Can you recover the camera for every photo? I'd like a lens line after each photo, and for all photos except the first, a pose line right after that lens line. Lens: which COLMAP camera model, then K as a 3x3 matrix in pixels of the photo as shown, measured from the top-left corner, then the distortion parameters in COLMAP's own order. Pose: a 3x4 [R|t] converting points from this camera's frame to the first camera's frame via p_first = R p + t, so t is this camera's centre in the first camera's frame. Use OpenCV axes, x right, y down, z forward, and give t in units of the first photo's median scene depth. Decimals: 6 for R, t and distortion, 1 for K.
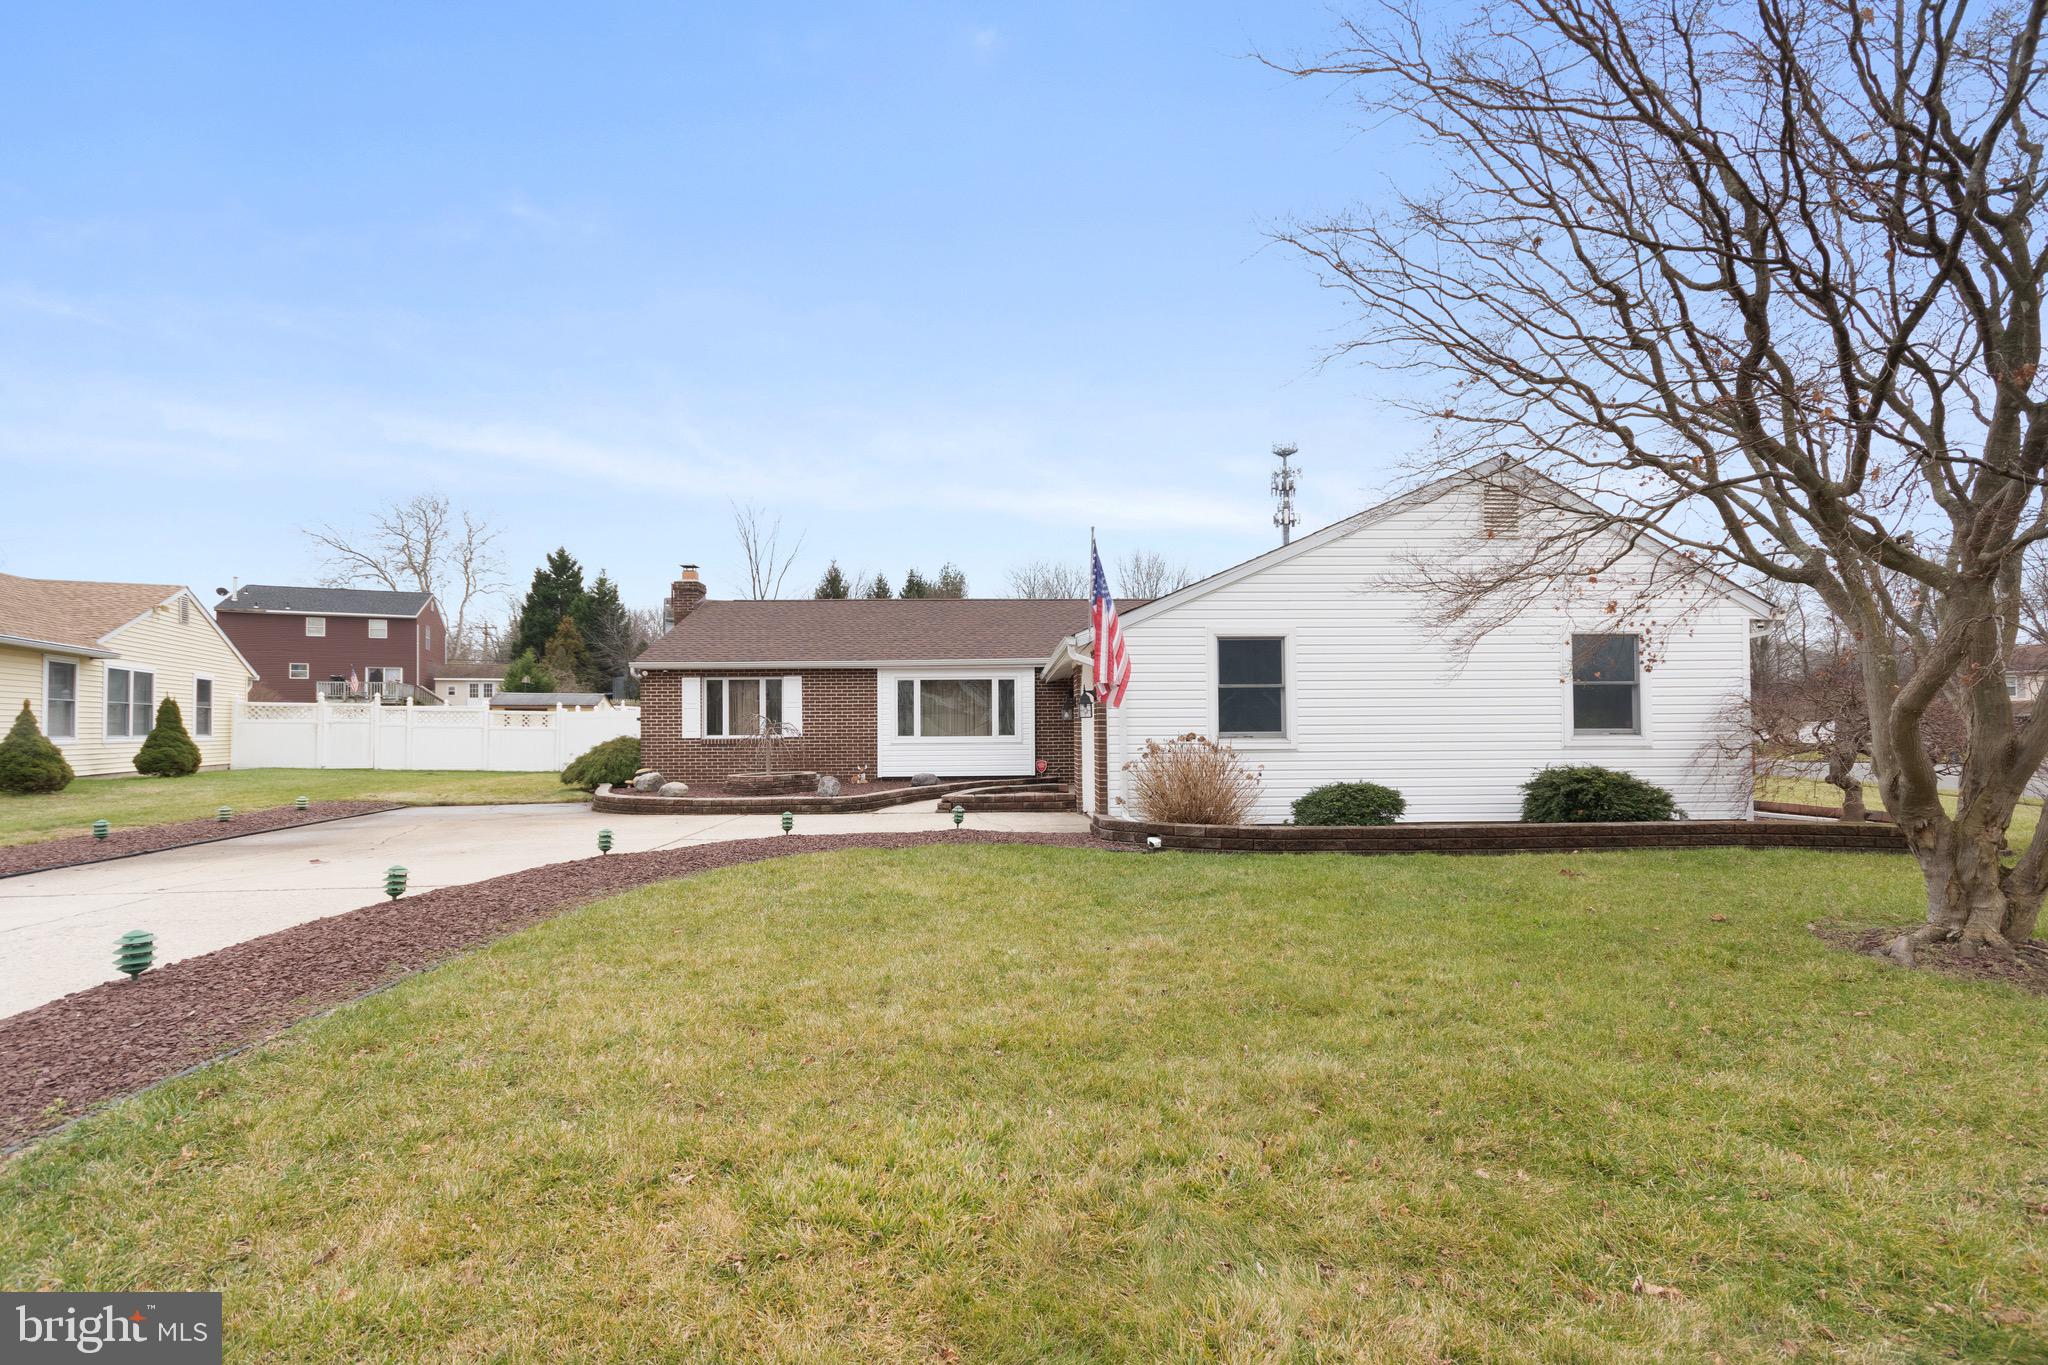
lens RADIAL K [[914.6, 0, 1028.9], [0, 914.6, 681.6], [0, 0, 1]] dist [0.007240, 0.000256]
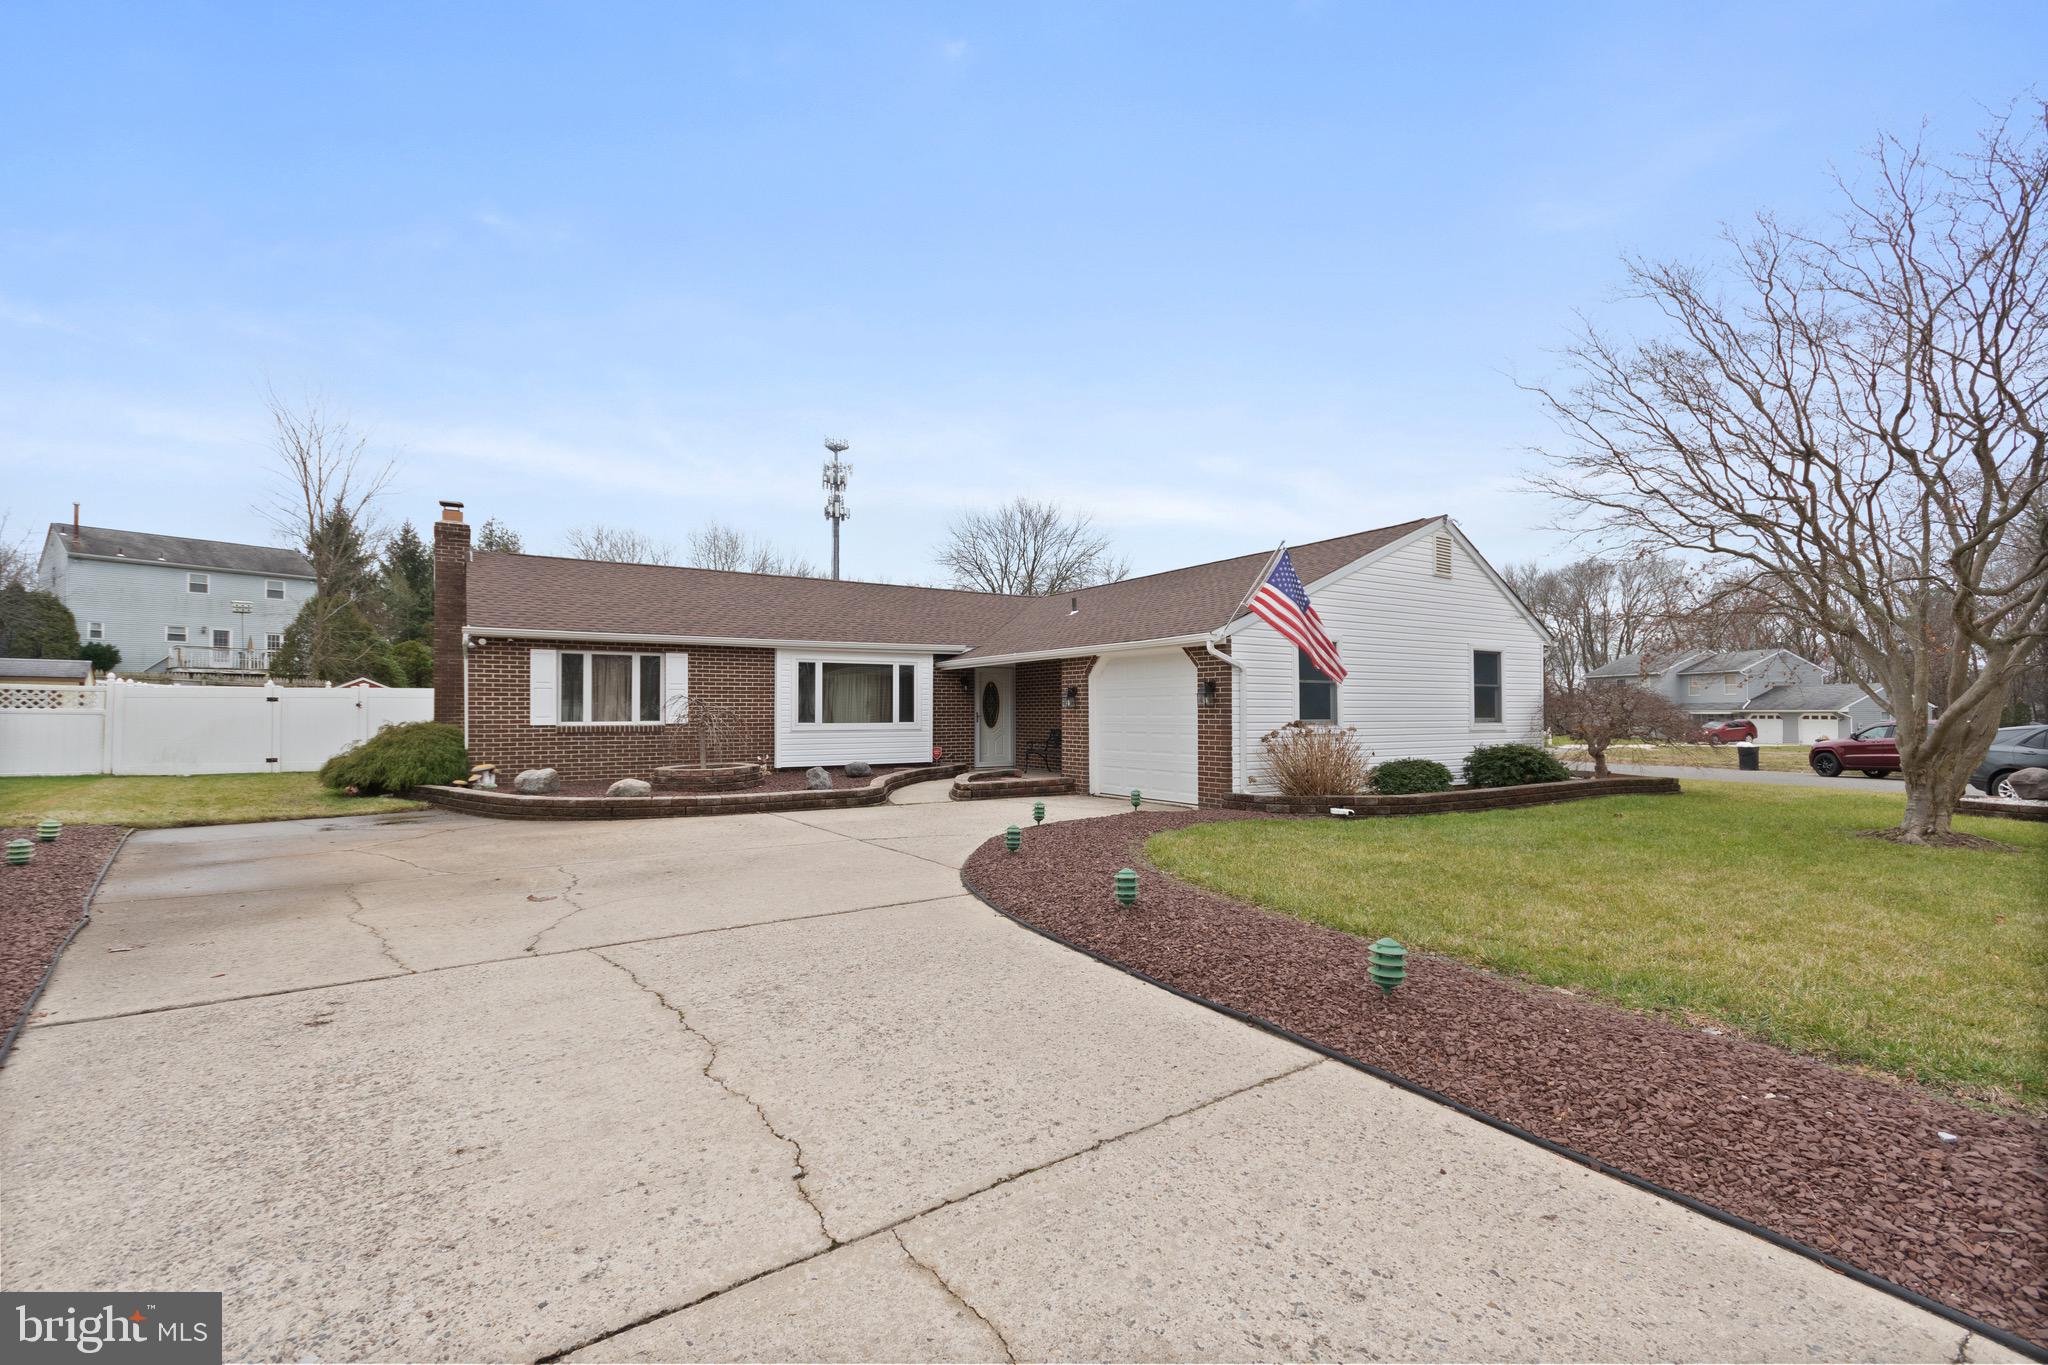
lens RADIAL K [[903.6, 0, 1021.4], [0, 903.6, 710.0], [0, 0, 1]] dist [-0.002058, 0.004526]
pose [[0.857583, 0.008666, 0.514273, -0.416400], [-0.031369, 0.998878, 0.035478, 0.007292], [-0.513389, -0.046558, 0.856892, 0.108568]]
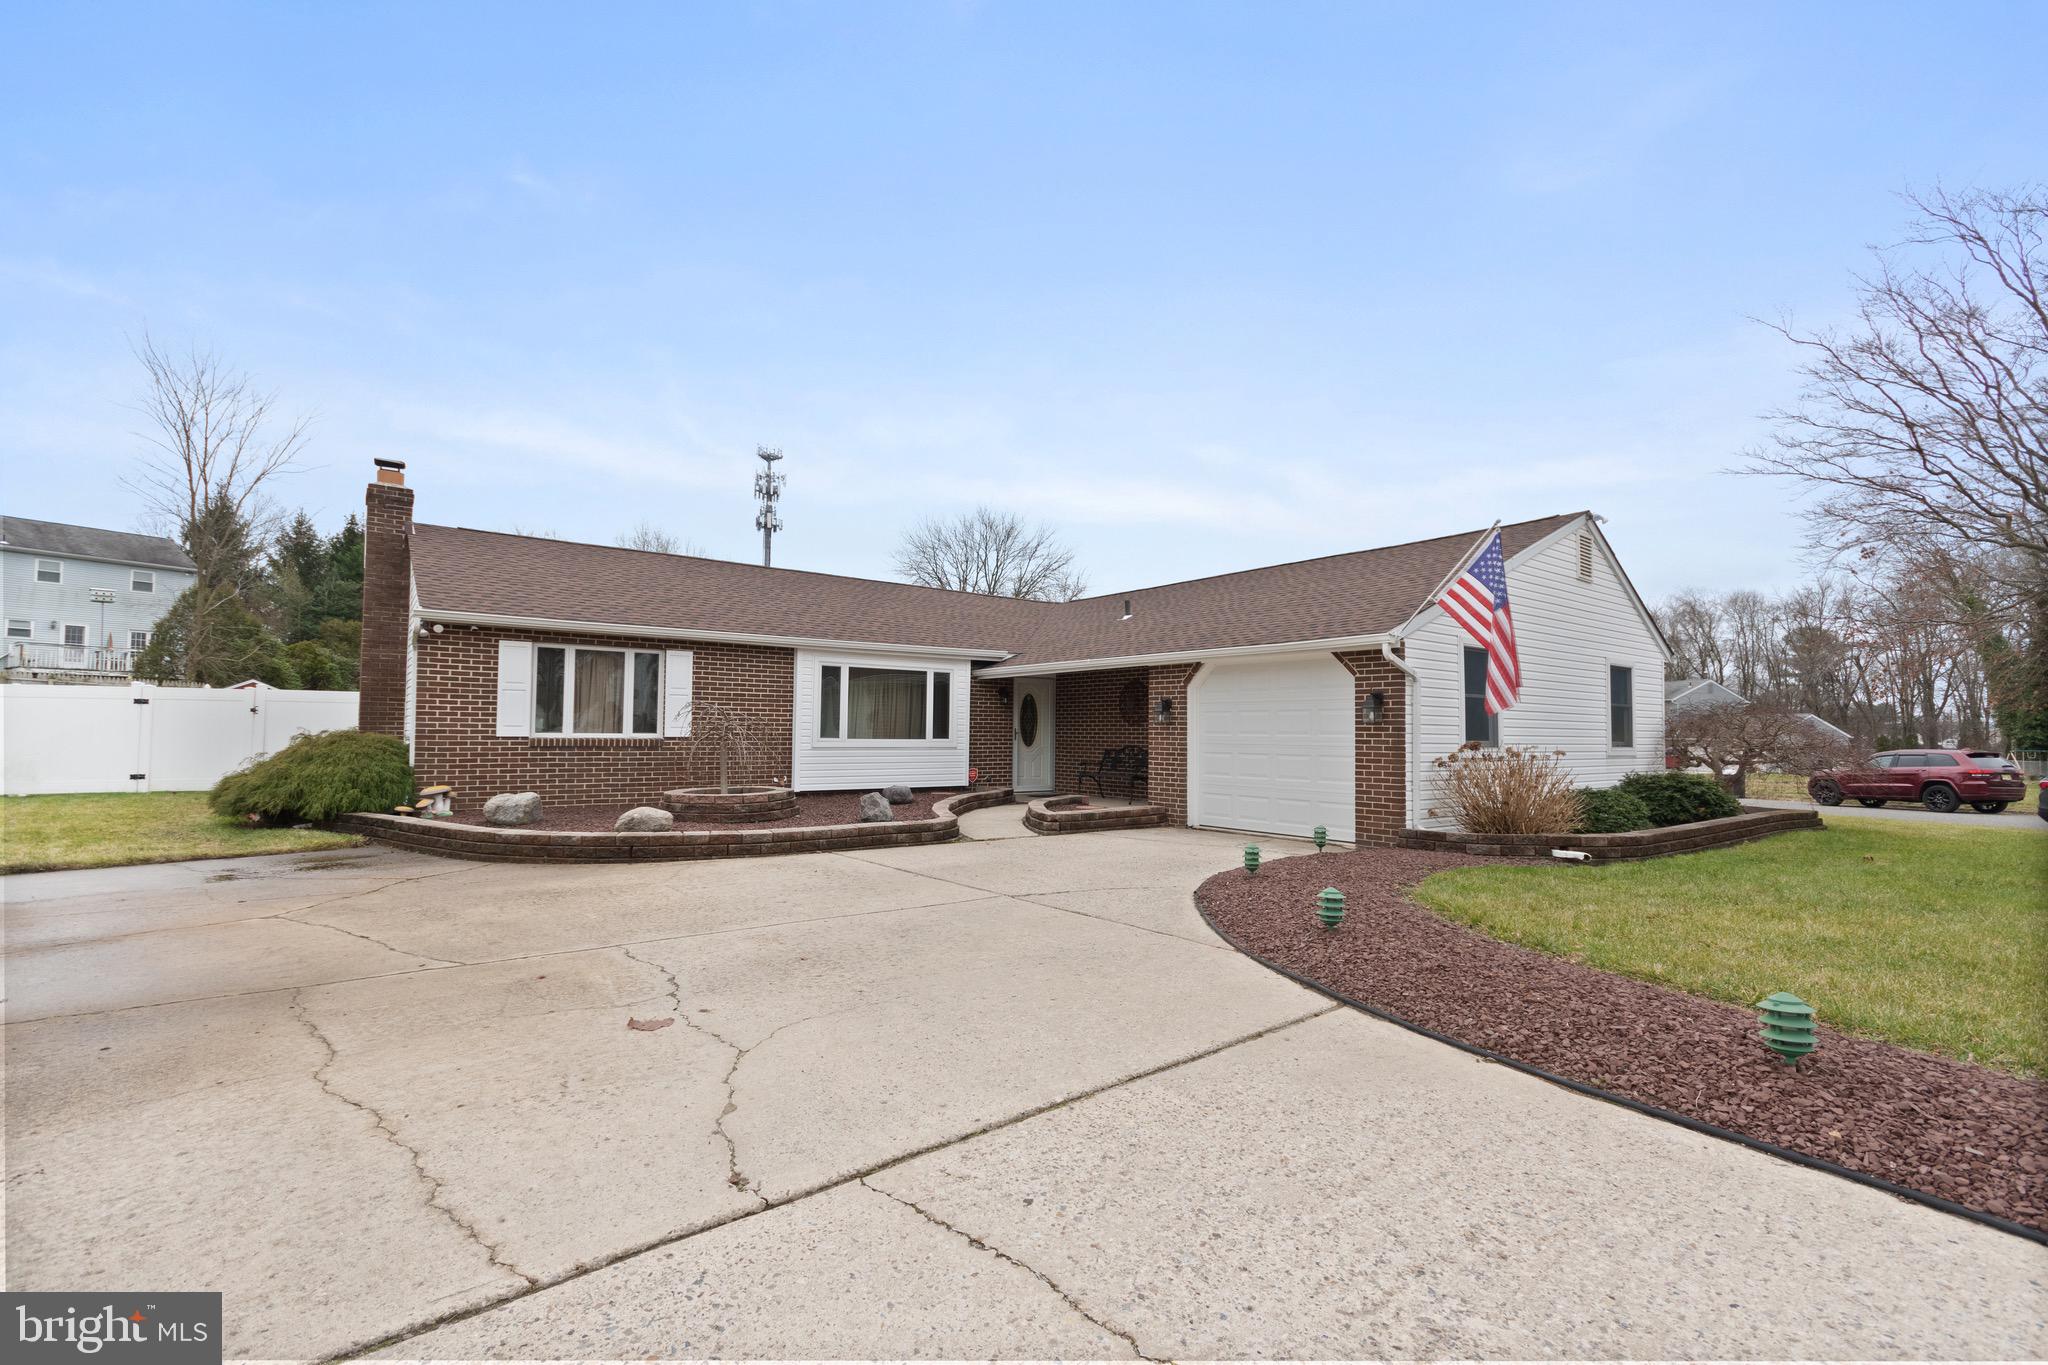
lens RADIAL K [[899.8, 0, 1018.2], [0, 899.8, 708.5], [0, 0, 1]] dist [0.002082, -0.000651]
pose [[0.809915, 0.033708, 0.585577, -0.451016], [-0.047255, 0.998852, 0.007862, 0.020763], [-0.584640, -0.034039, 0.810578, 0.290030]]
